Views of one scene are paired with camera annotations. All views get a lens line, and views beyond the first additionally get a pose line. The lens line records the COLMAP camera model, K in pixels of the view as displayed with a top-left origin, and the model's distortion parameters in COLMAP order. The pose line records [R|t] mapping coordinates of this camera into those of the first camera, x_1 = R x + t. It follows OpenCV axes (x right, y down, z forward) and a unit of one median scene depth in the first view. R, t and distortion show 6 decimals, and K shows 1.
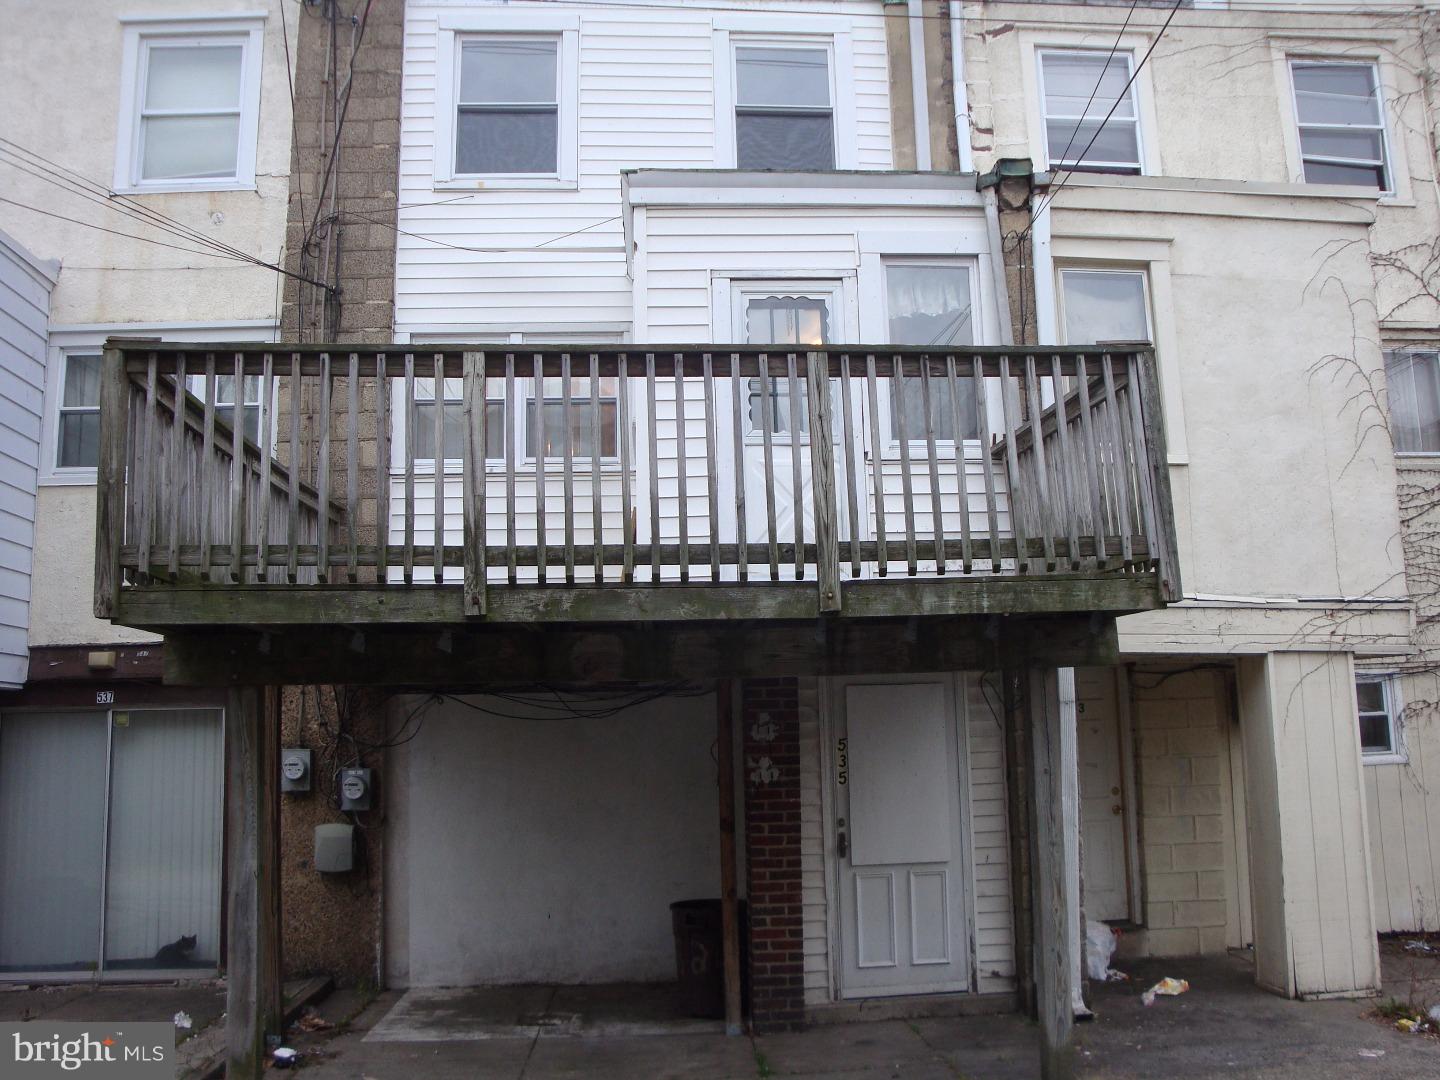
lens RADIAL K [[1242.9, 0, 797.7], [0, 1242.9, 538.7], [0, 0, 1]] dist [-0.161231, 0.151380]
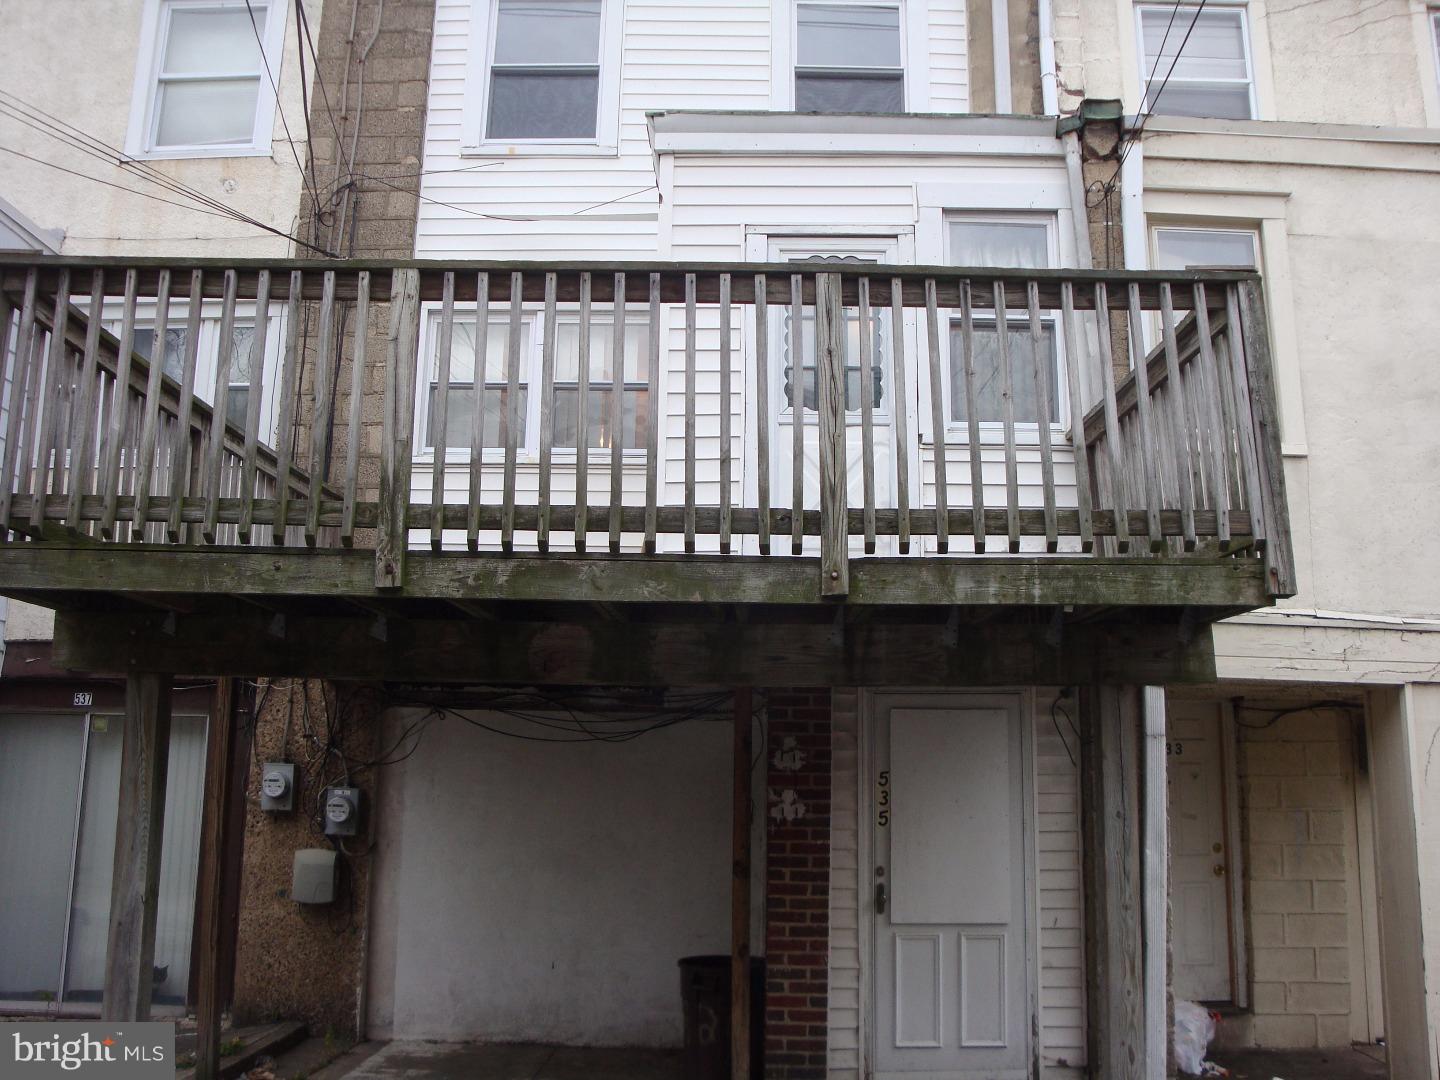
lens RADIAL K [[1242.9, 0, 797.7], [0, 1242.9, 538.7], [0, 0, 1]] dist [-0.161231, 0.151380]
pose [[0.995567, 0.018669, -0.092189, 0.049307], [-0.022305, 0.999007, -0.038566, 0.035160], [0.091377, 0.040451, 0.994994, 0.144209]]
